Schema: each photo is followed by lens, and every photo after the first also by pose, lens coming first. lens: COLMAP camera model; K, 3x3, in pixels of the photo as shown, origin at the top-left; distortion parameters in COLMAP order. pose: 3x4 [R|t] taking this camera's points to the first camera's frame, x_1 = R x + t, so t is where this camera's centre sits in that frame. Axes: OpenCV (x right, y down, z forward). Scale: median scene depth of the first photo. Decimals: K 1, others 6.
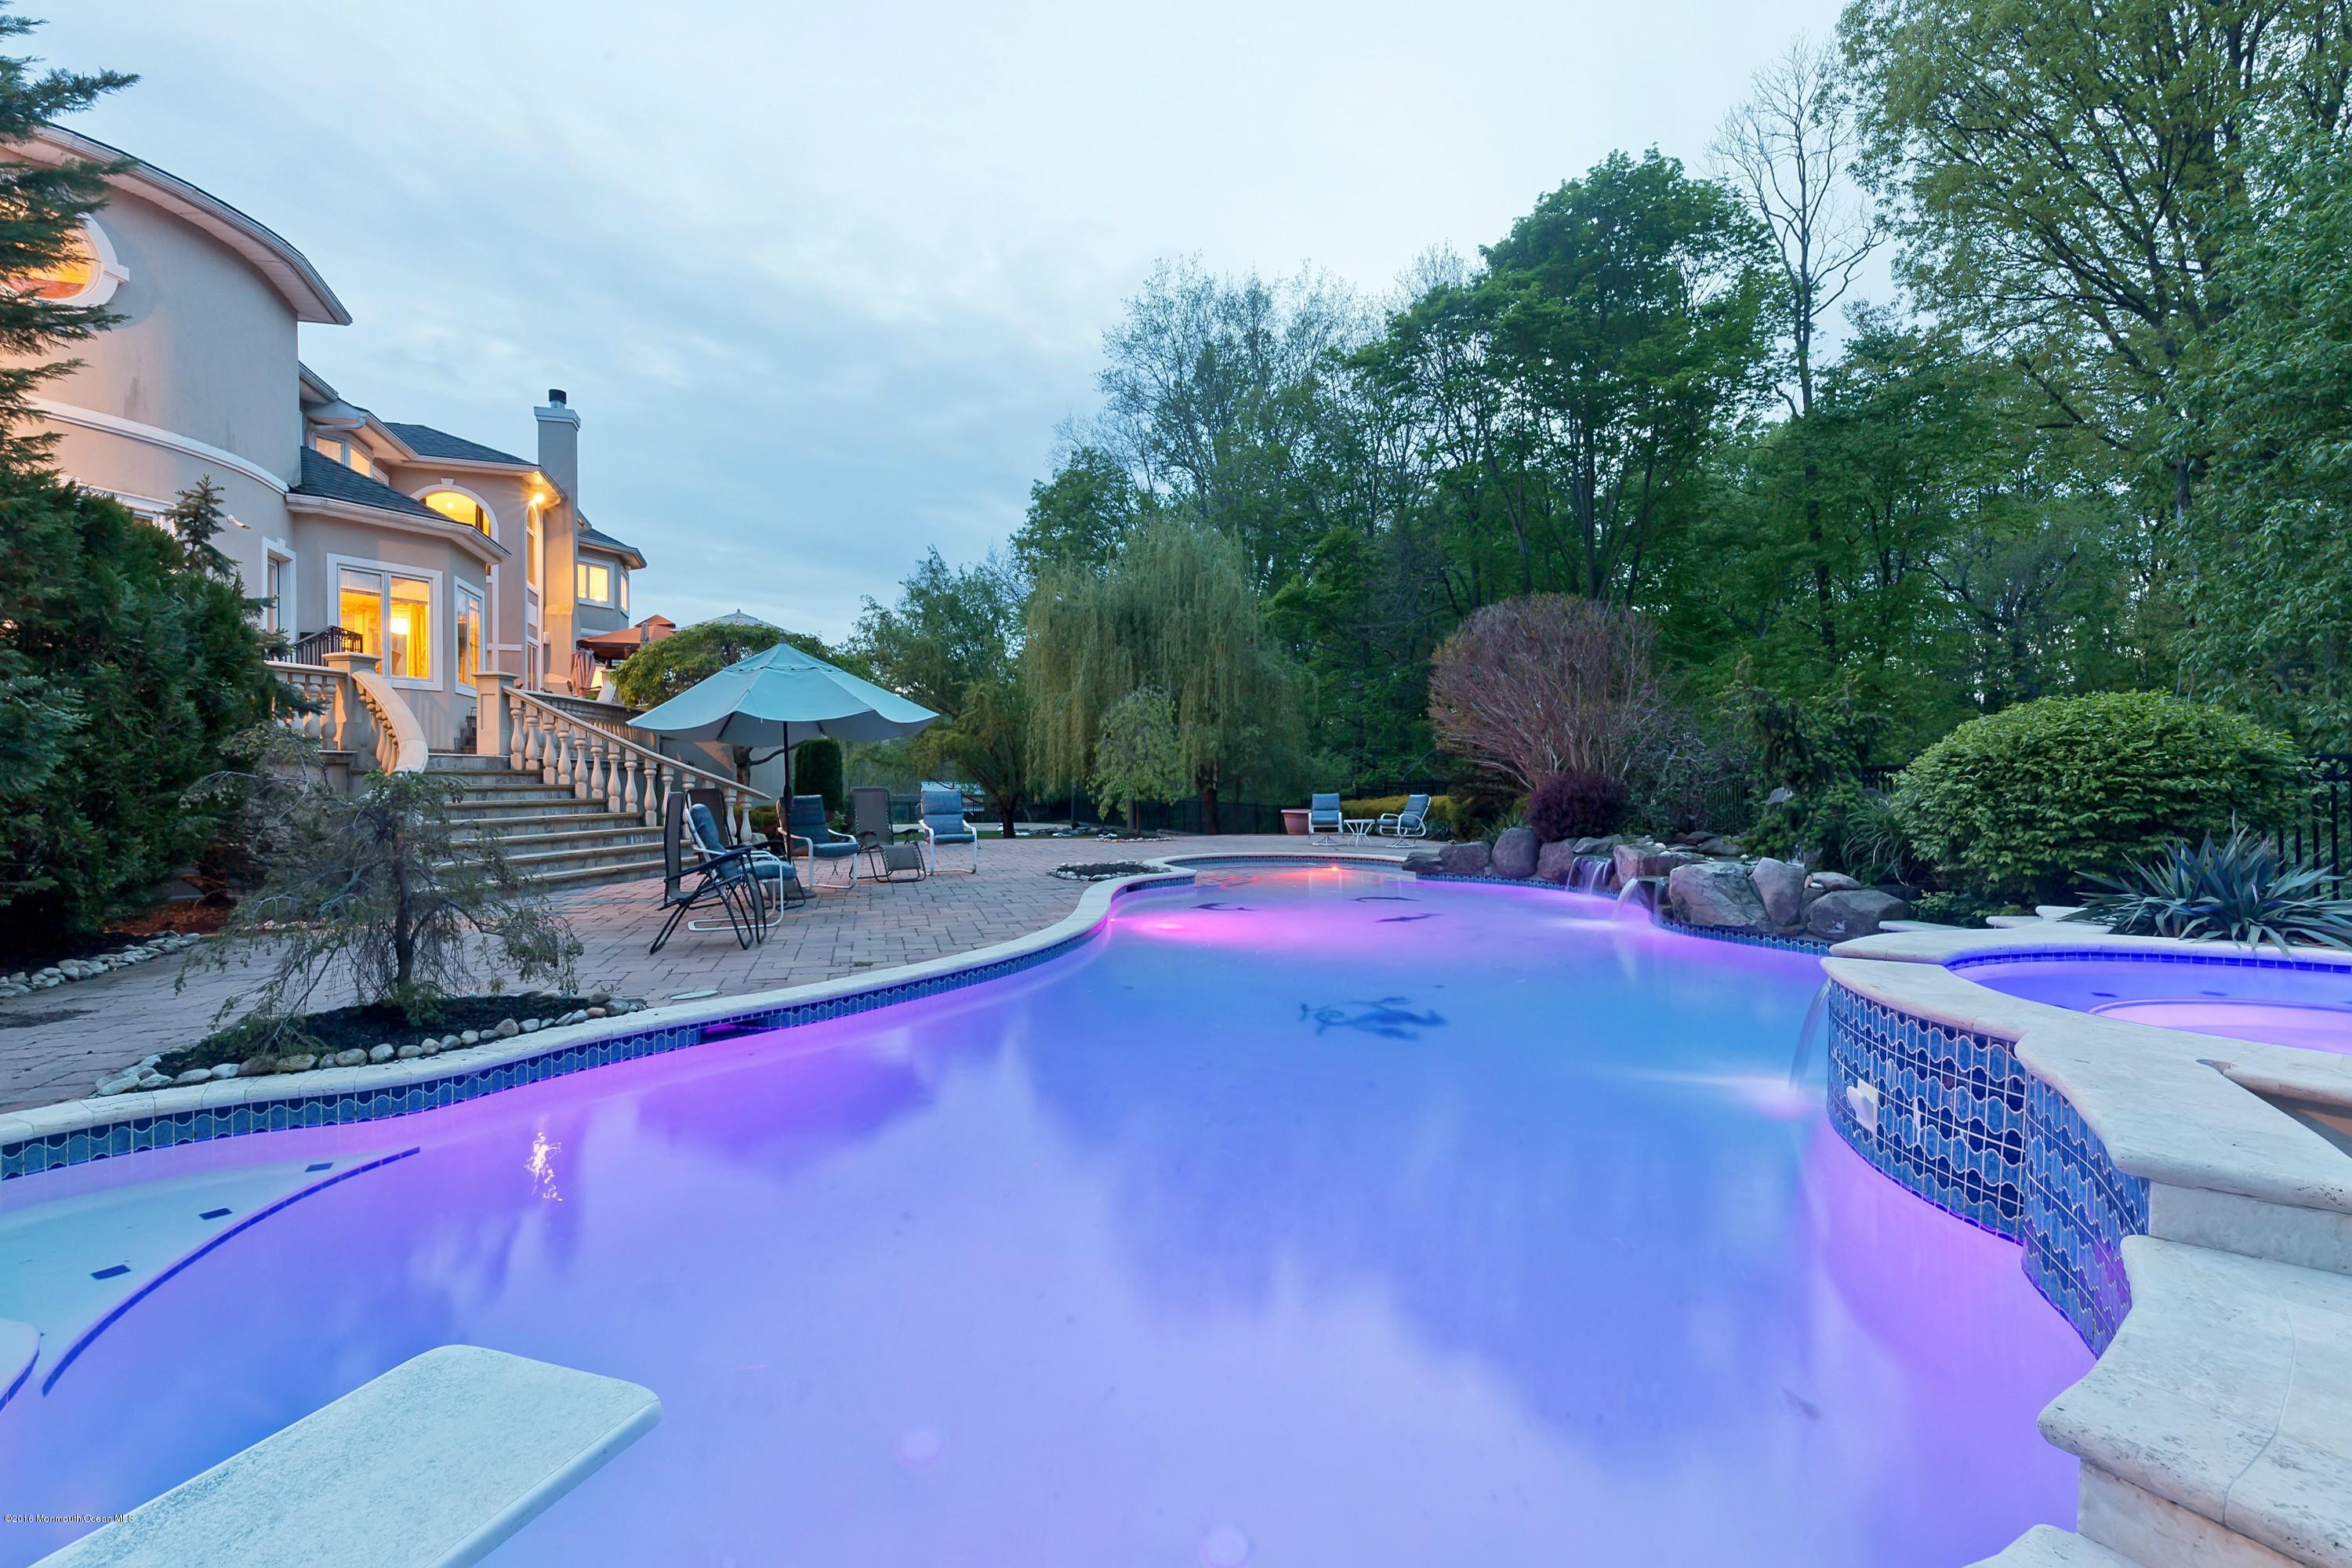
lens RADIAL K [[1066.3, 0, 1157.1], [0, 1066.3, 778.4], [0, 0, 1]] dist [-0.001351, -0.001261]
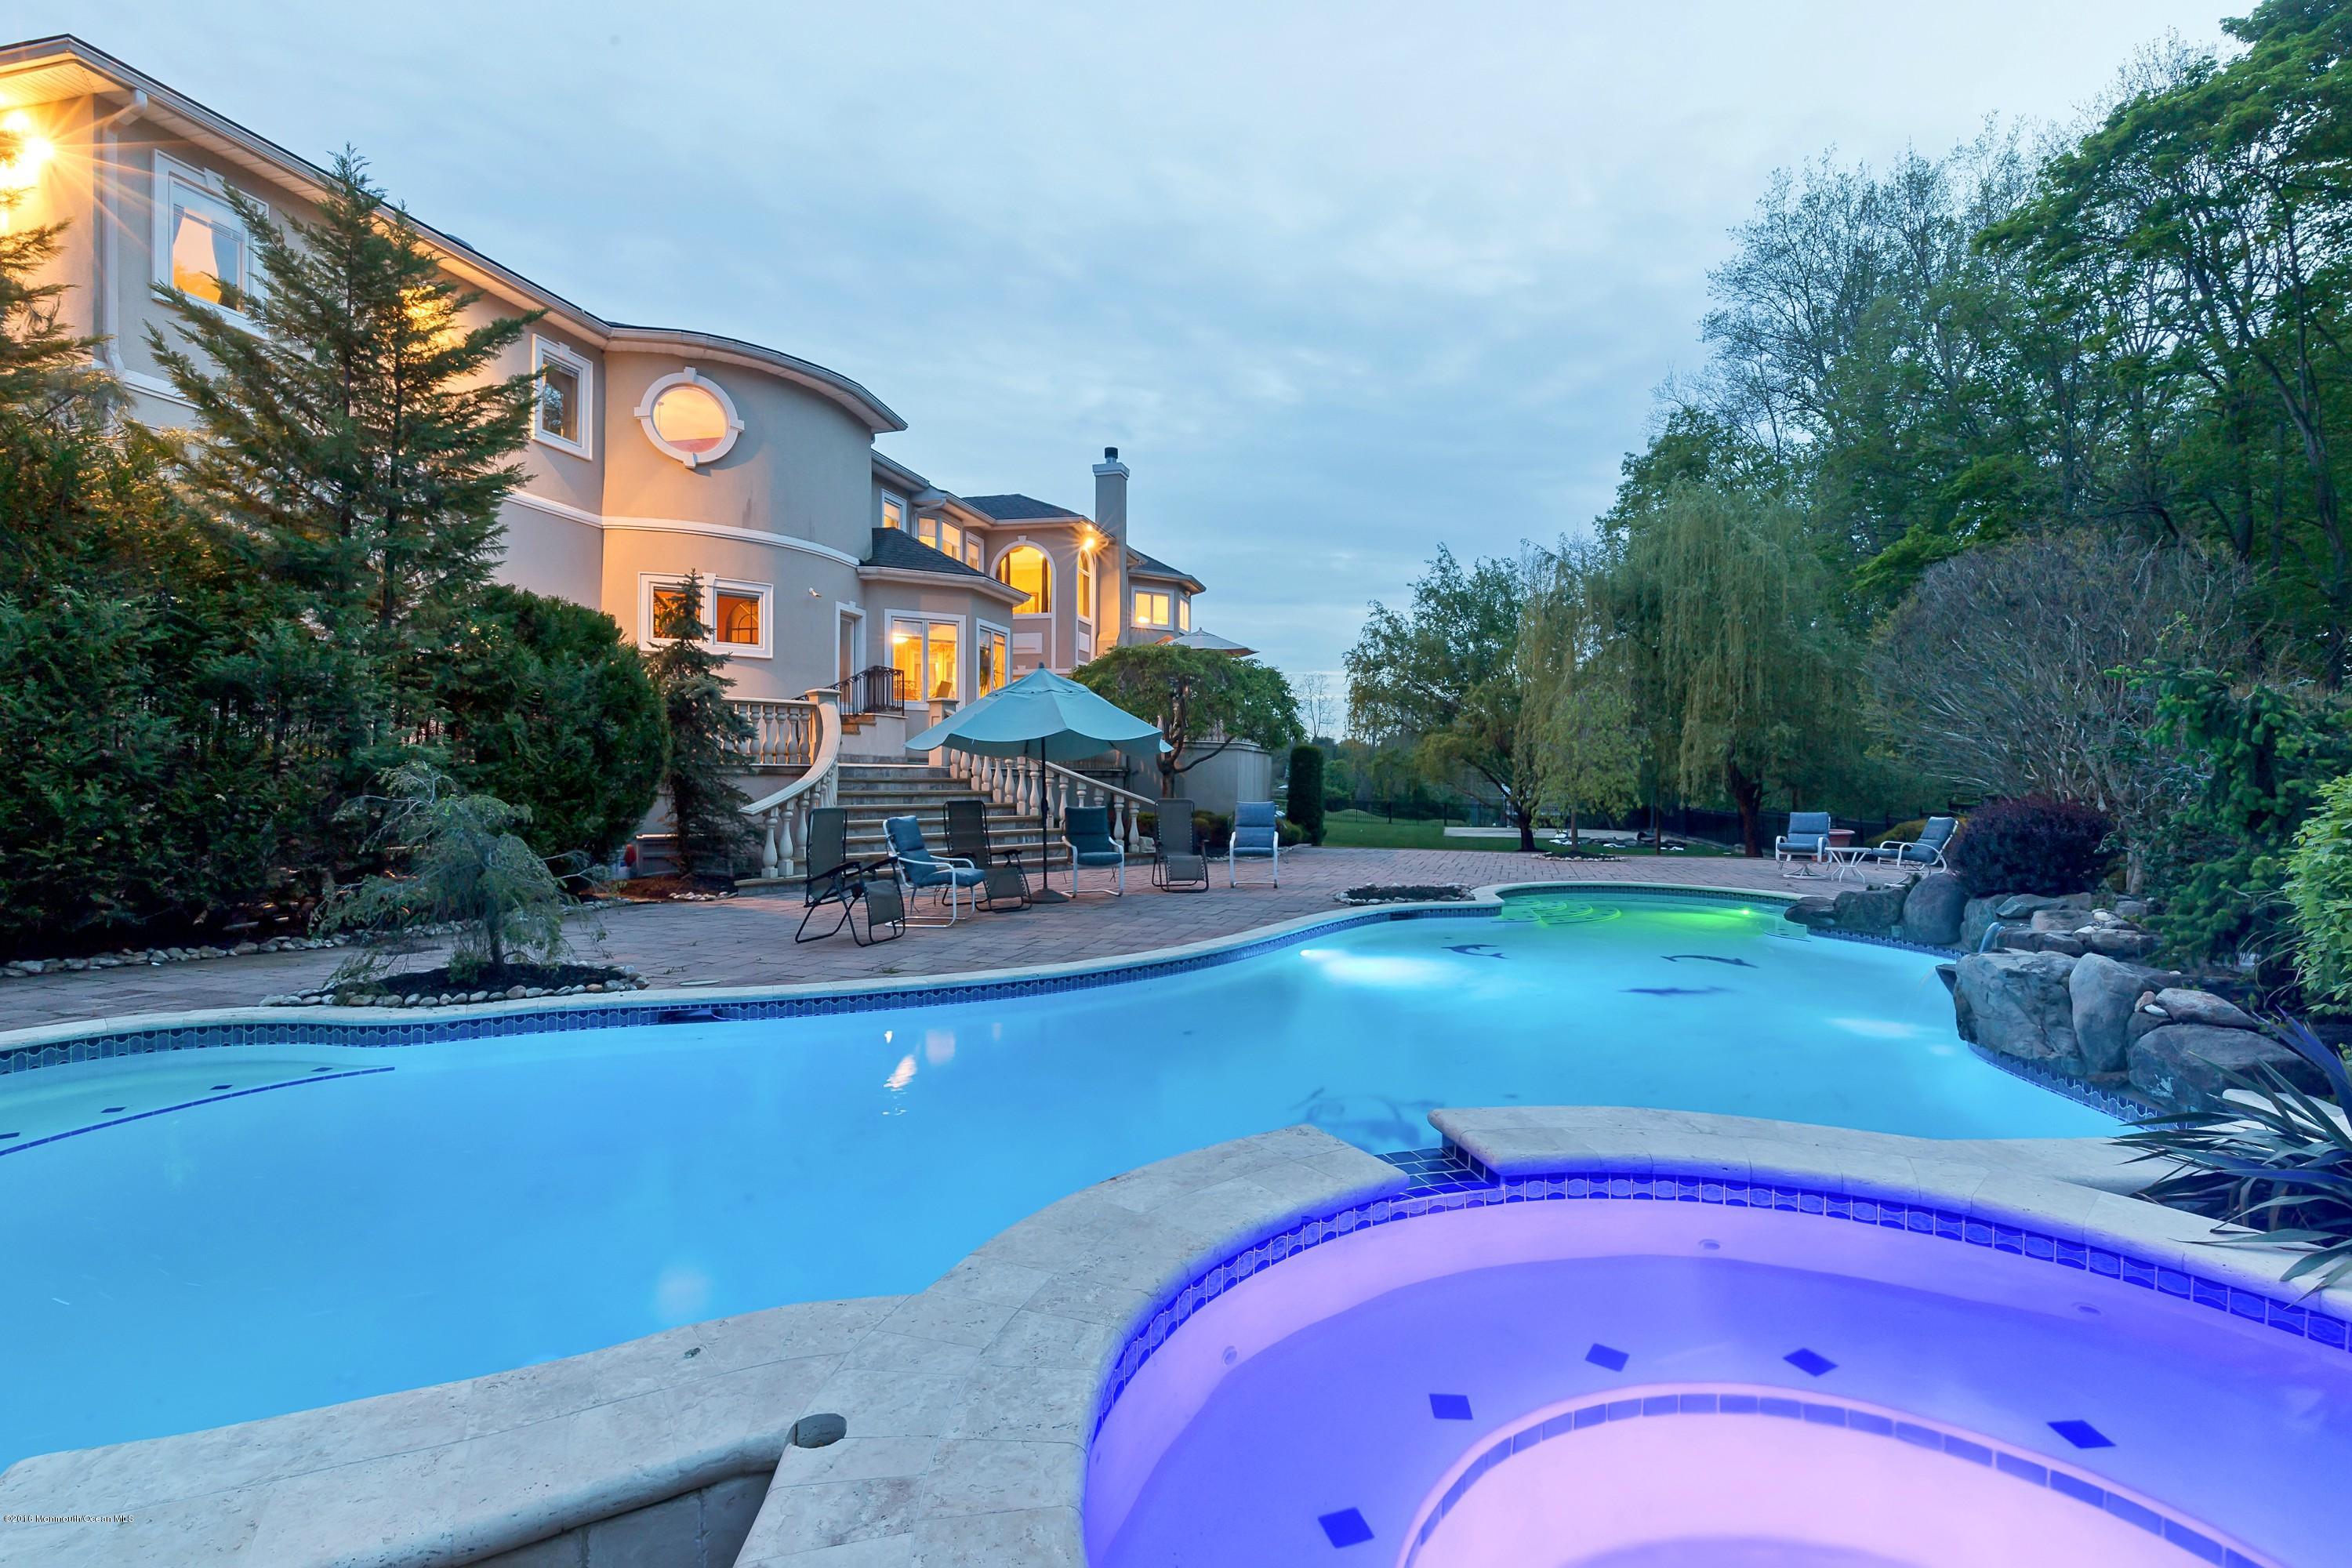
lens RADIAL K [[1066.3, 0, 1166.5], [0, 1066.3, 776.9], [0, 0, 1]] dist [-0.001351, -0.001261]
pose [[0.835489, 0.007347, -0.549459, 0.216944], [-0.007317, 0.999971, 0.002246, -0.011112], [0.549459, 0.002144, 0.835518, 0.095397]]
